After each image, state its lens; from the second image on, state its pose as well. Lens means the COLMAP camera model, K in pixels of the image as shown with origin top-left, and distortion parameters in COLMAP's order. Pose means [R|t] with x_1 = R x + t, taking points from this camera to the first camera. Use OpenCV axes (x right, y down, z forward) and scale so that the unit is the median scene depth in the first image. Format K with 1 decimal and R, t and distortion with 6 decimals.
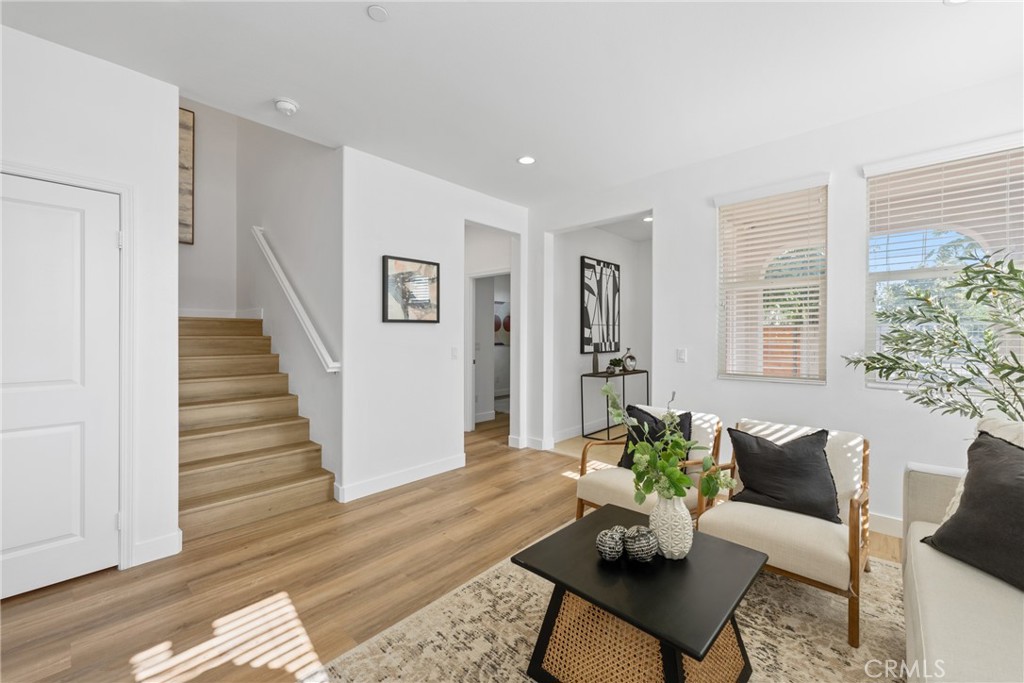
lens RADIAL K [[419.0, 0, 510.5], [0, 419.0, 334.7], [0, 0, 1]] dist [-0.002019, -0.000041]
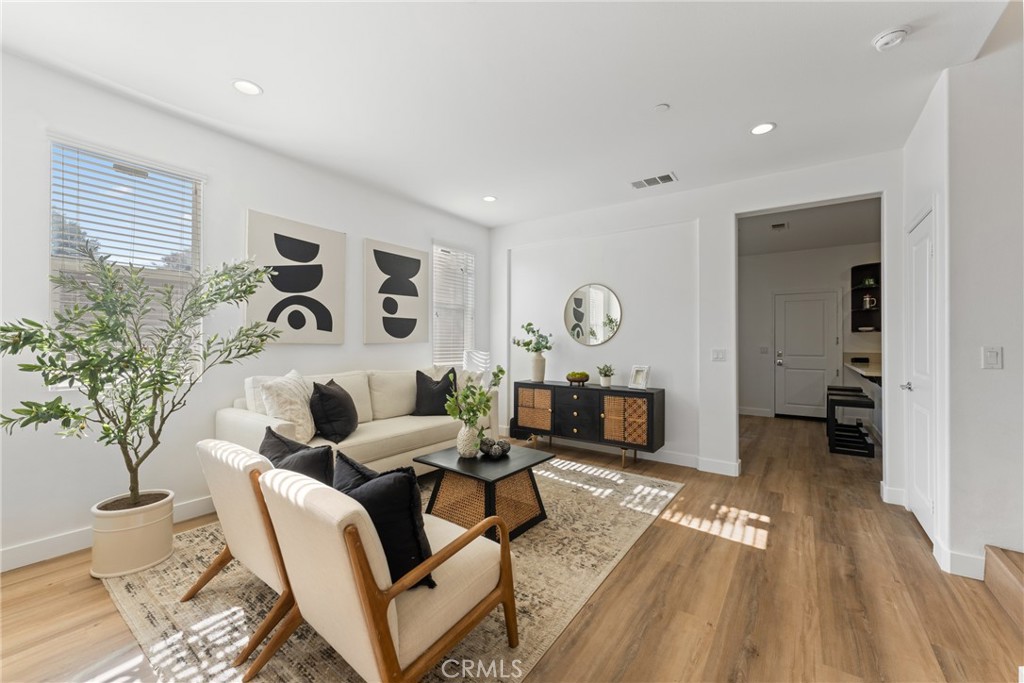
lens RADIAL K [[419.0, 0, 511.8], [0, 419.0, 342.5], [0, 0, 1]] dist [-0.002019, -0.000041]
pose [[-0.991901, -0.005765, -0.126879, 0.330723], [-0.007037, 0.999929, 0.009584, 0.018507], [0.126815, 0.010399, -0.991872, 2.157539]]
